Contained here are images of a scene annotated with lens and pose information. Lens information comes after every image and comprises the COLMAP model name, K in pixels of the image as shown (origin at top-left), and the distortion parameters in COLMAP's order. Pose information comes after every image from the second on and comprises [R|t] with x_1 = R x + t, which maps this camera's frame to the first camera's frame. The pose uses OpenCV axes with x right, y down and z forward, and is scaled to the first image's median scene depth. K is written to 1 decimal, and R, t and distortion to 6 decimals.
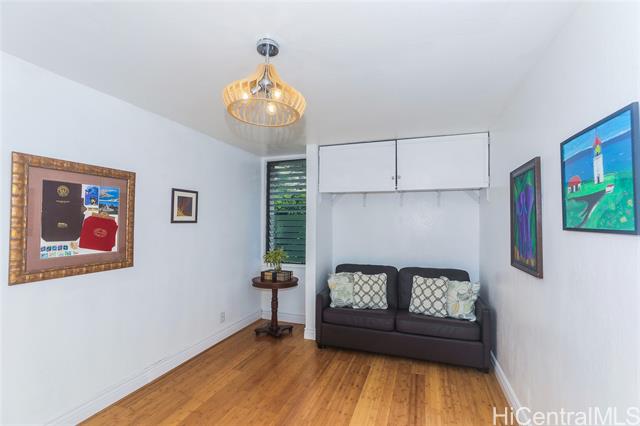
lens RADIAL K [[298.8, 0, 321.9], [0, 298.8, 213.8], [0, 0, 1]] dist [-0.004464, 0.002151]
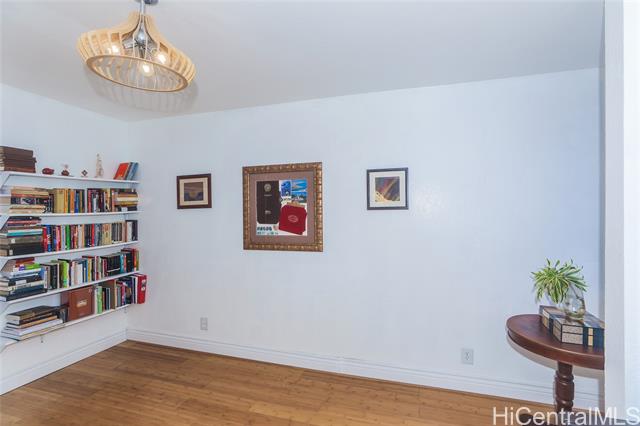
lens RADIAL K [[298.8, 0, 322.2], [0, 298.8, 214.5], [0, 0, 1]] dist [-0.004464, 0.002151]
pose [[0.040832, -0.009183, -0.999124, 0.475187], [0.032315, 0.999447, -0.007865, 0.061271], [0.998643, -0.031966, 0.041106, 1.092591]]
